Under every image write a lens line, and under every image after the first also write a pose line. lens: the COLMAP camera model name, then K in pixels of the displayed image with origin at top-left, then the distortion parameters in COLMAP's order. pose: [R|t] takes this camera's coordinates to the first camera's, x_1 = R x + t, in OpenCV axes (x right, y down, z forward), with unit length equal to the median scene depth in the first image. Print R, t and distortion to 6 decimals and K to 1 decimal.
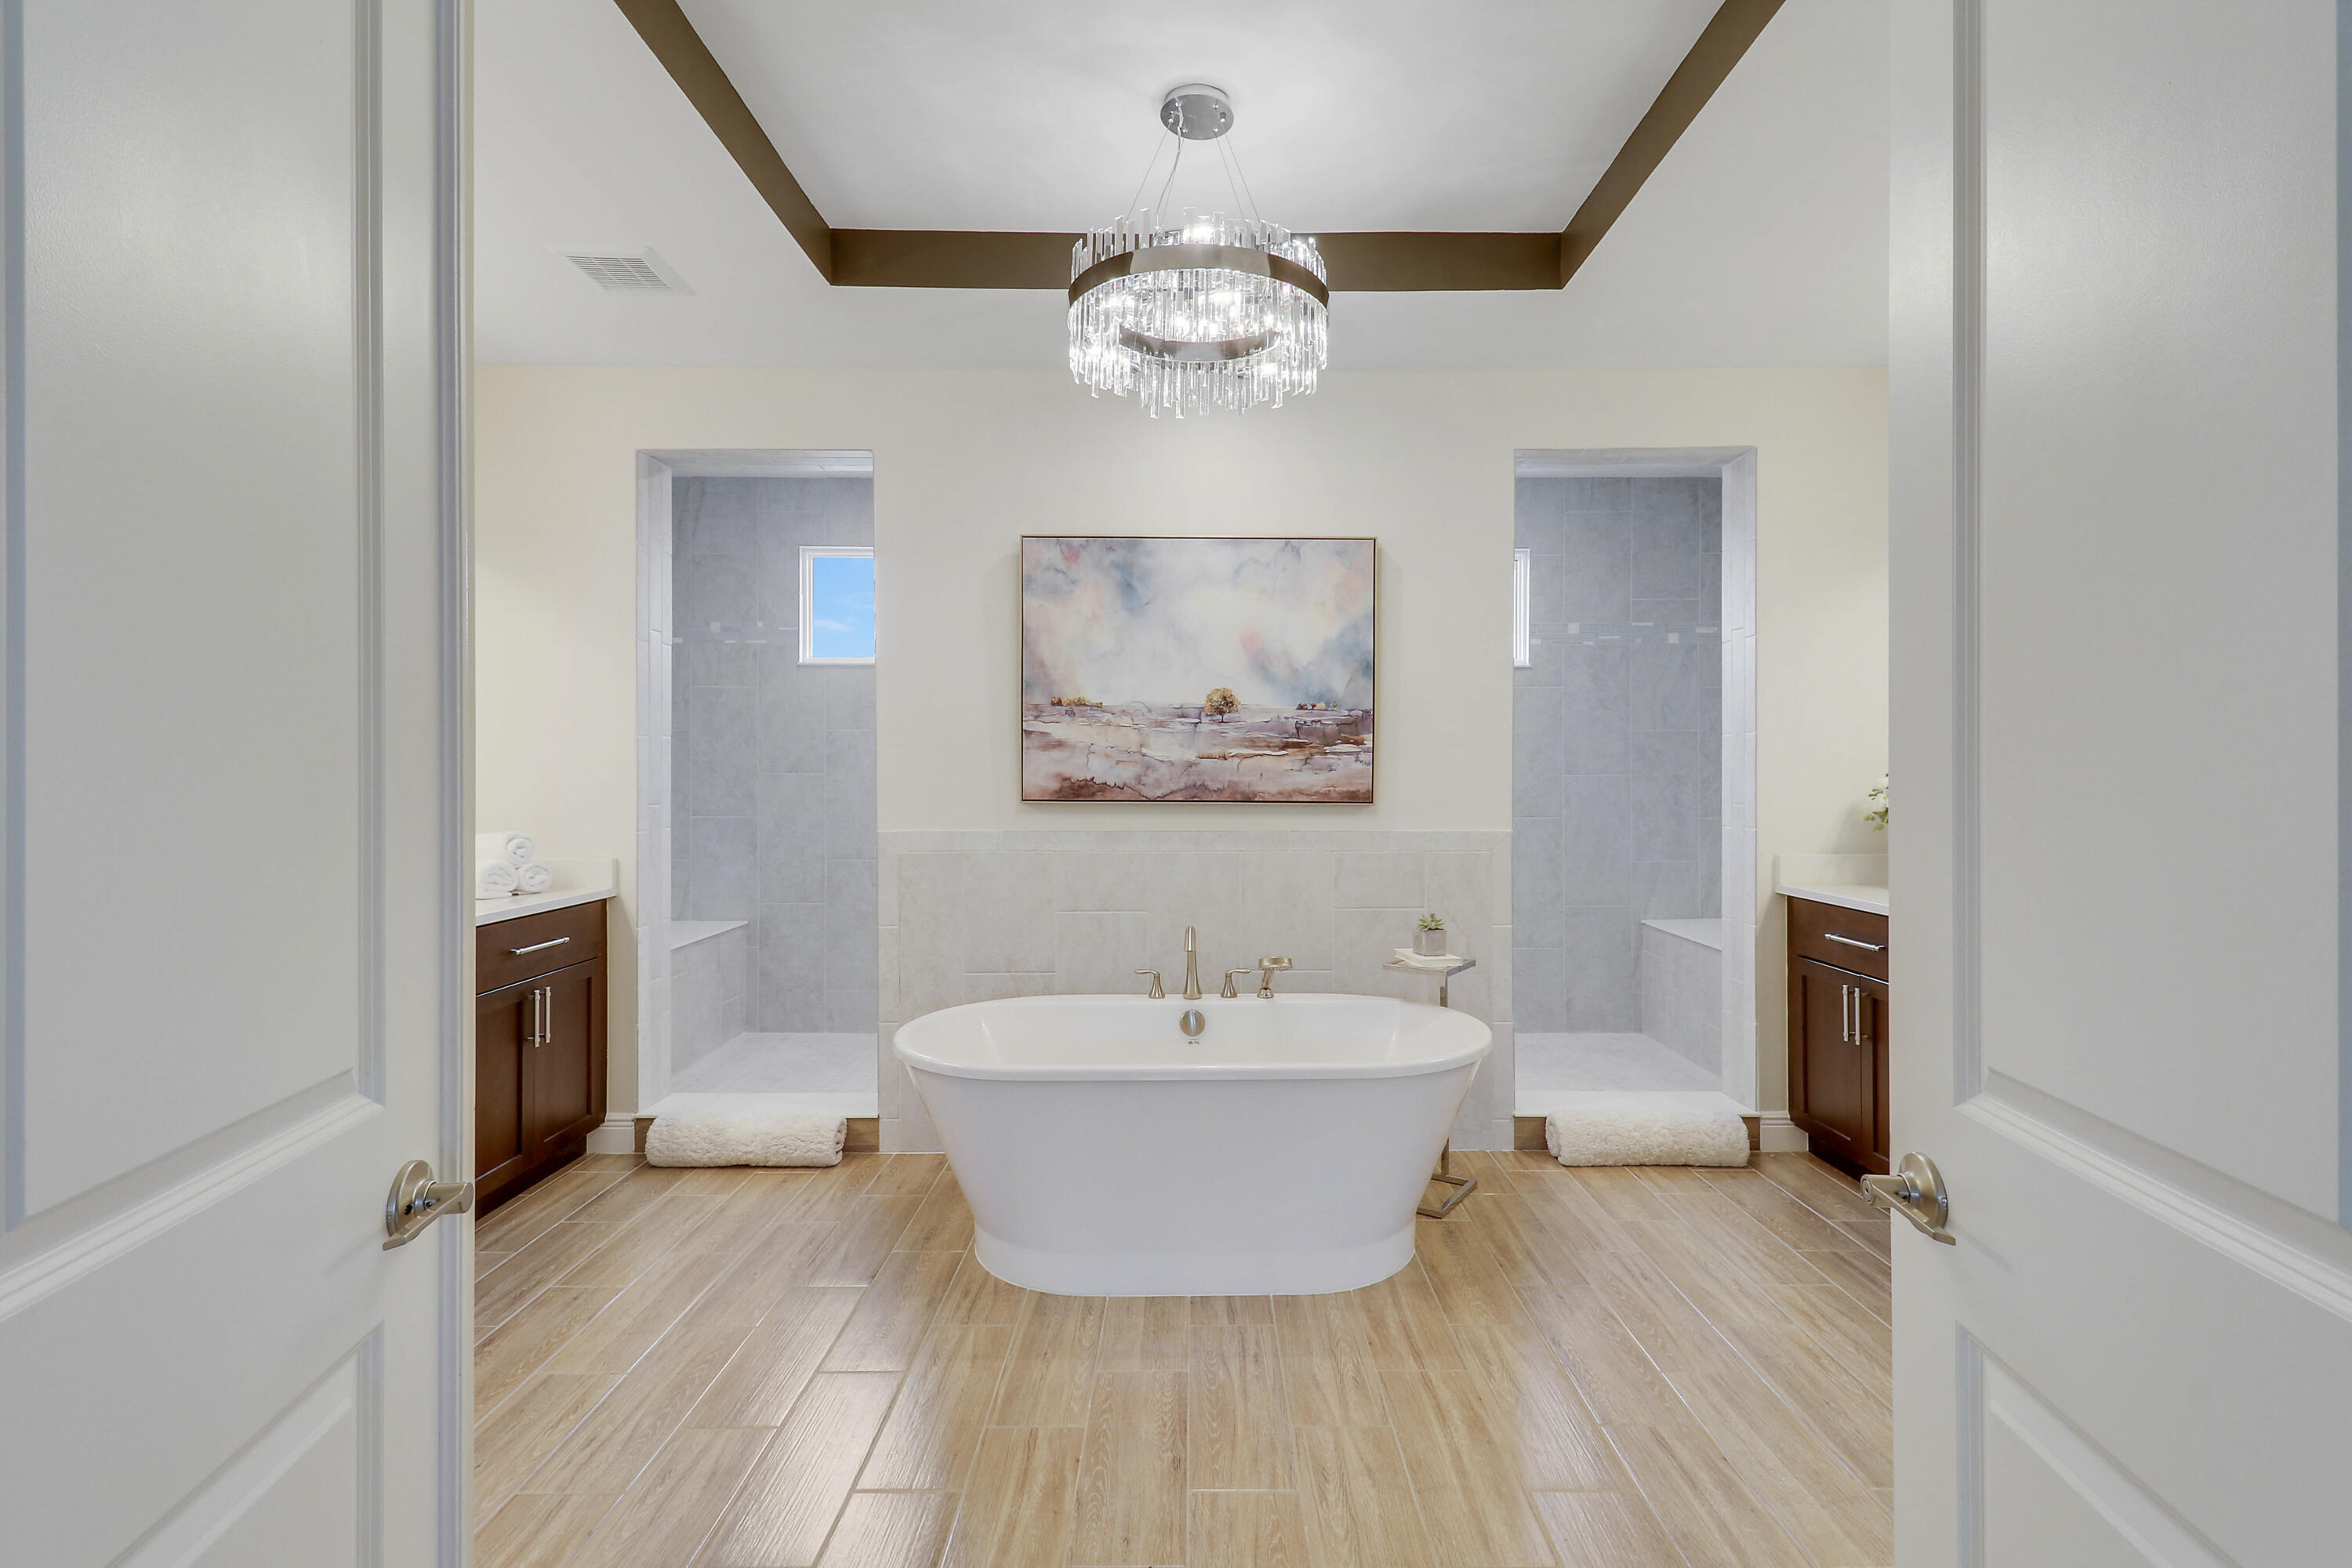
lens RADIAL K [[1100.9, 0, 1174.5], [0, 1100.9, 770.9], [0, 0, 1]] dist [-0.004105, -0.000906]
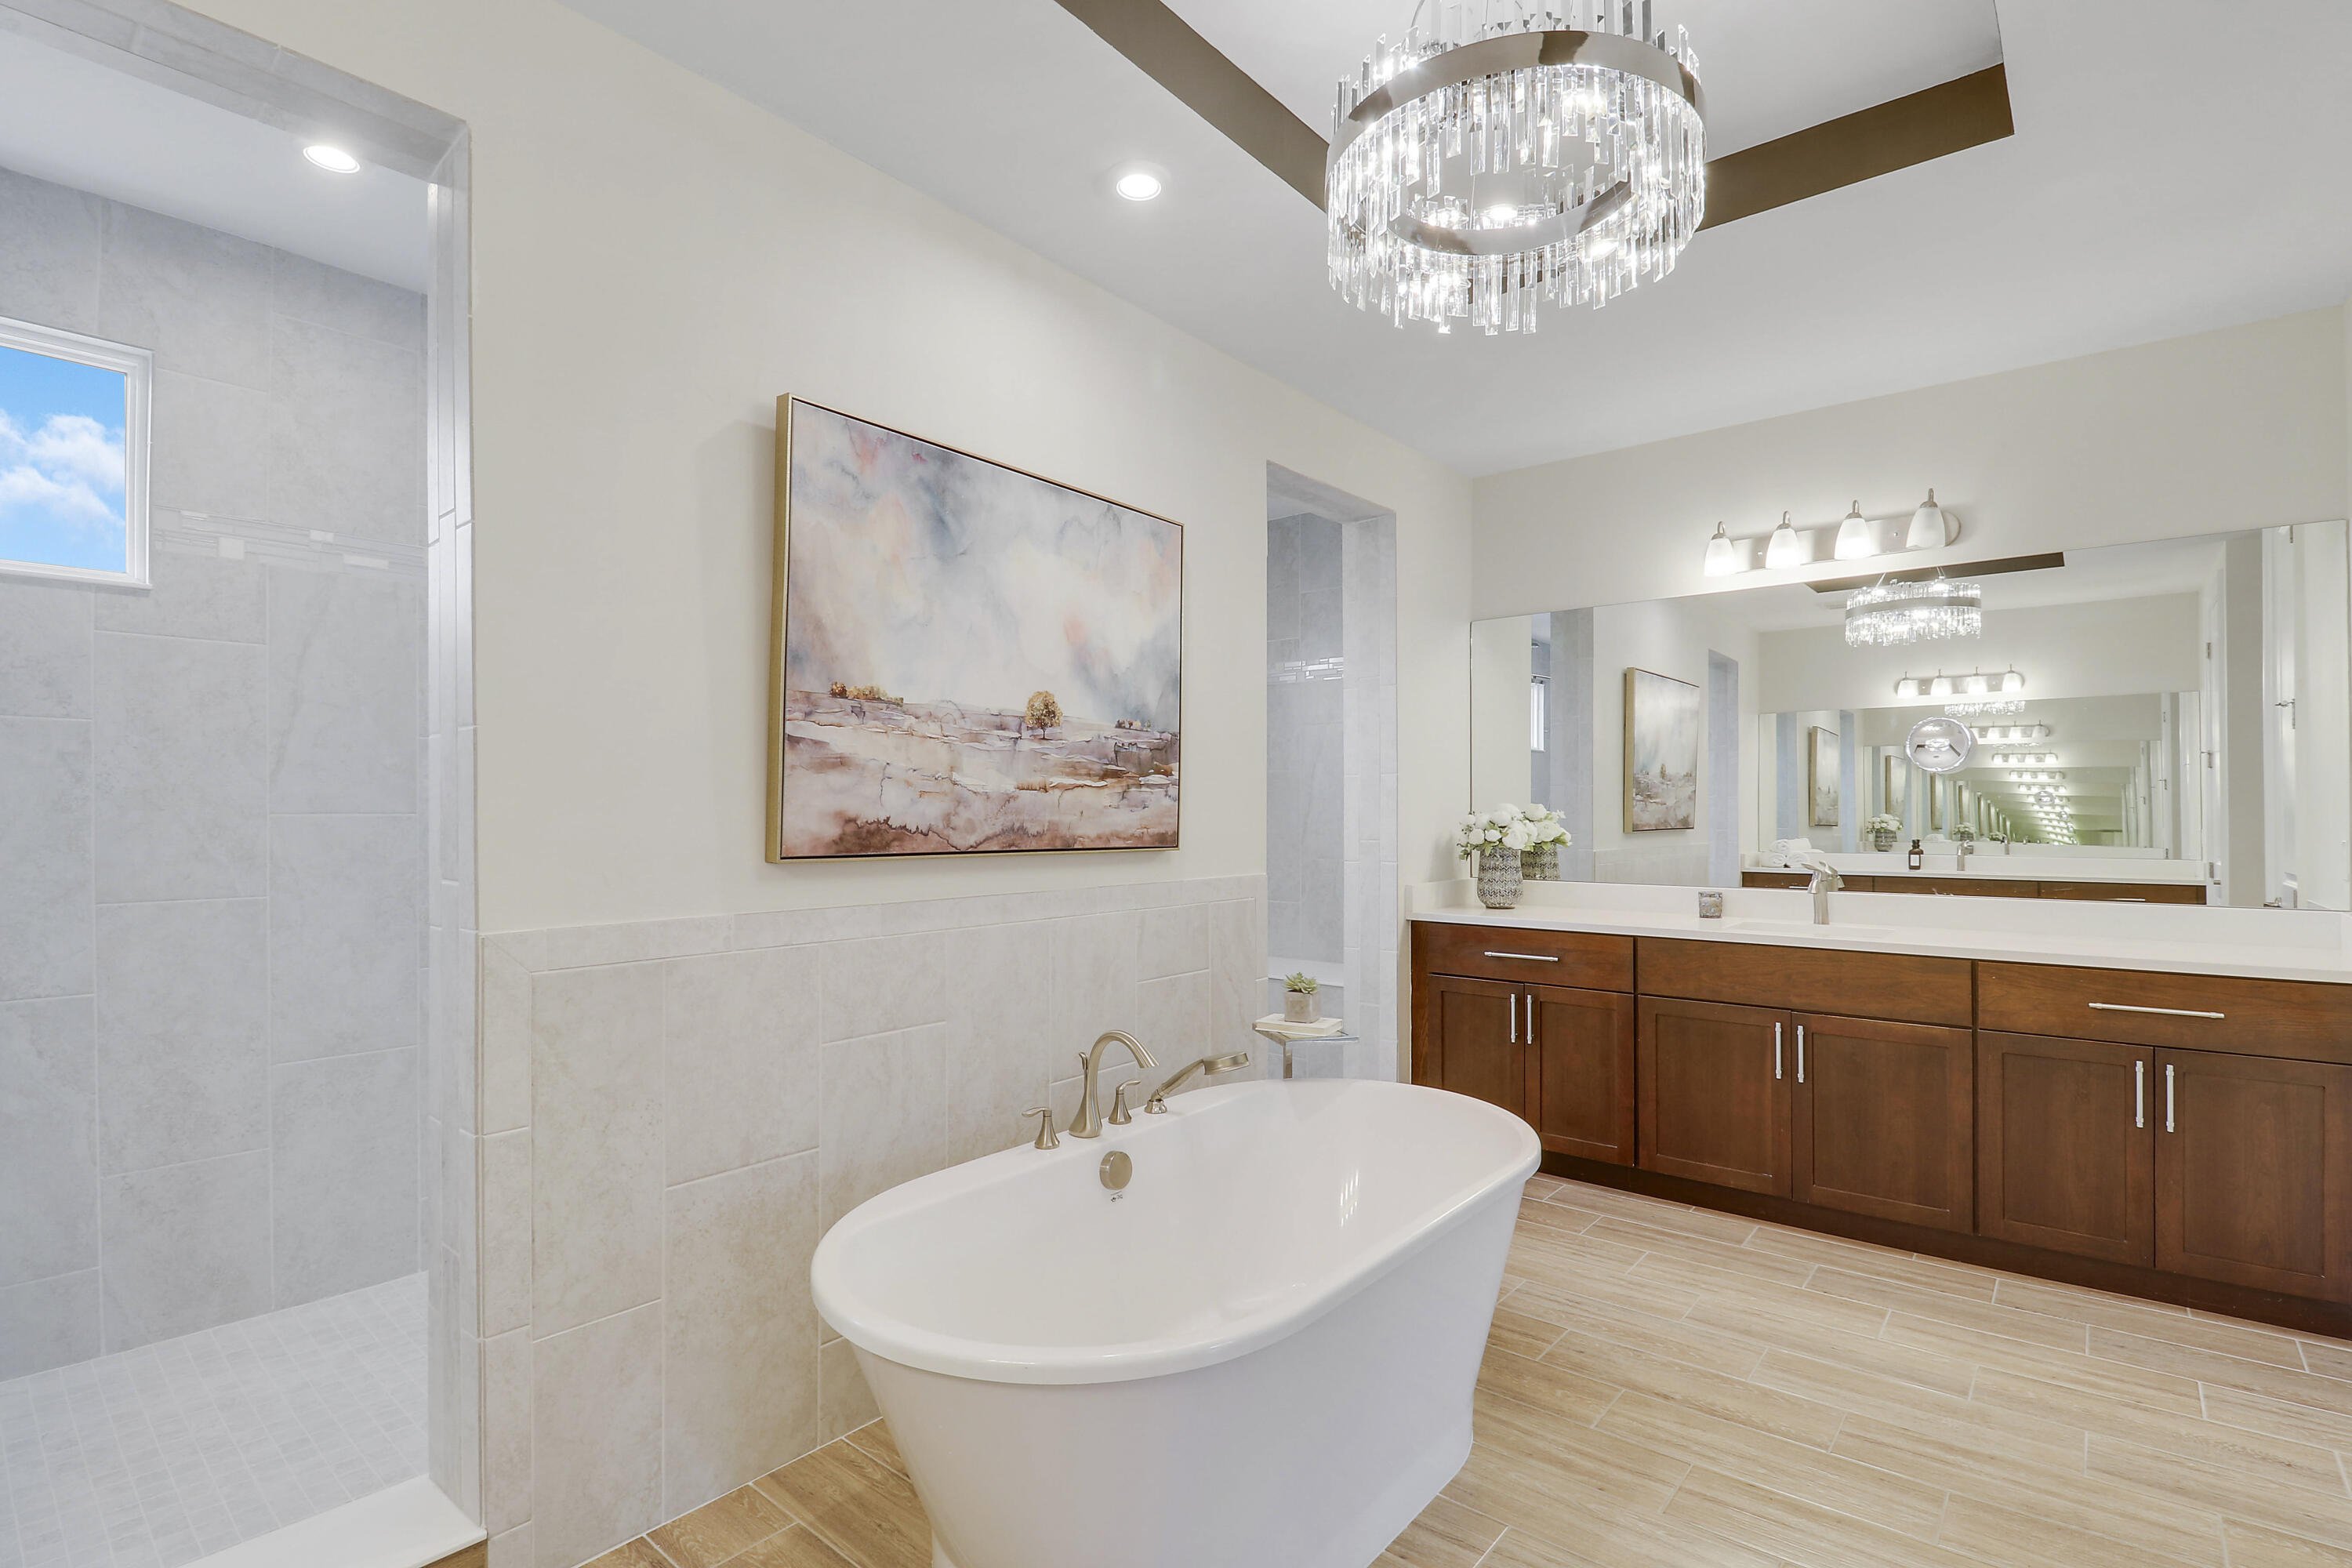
lens RADIAL K [[1100.9, 0, 1177.0], [0, 1100.9, 805.1], [0, 0, 1]] dist [-0.004105, -0.000906]
pose [[0.627354, 0.004082, 0.778724, -0.456871], [-0.001101, 0.999990, -0.004355, 0.001450], [-0.778734, 0.001874, 0.627352, 0.485611]]
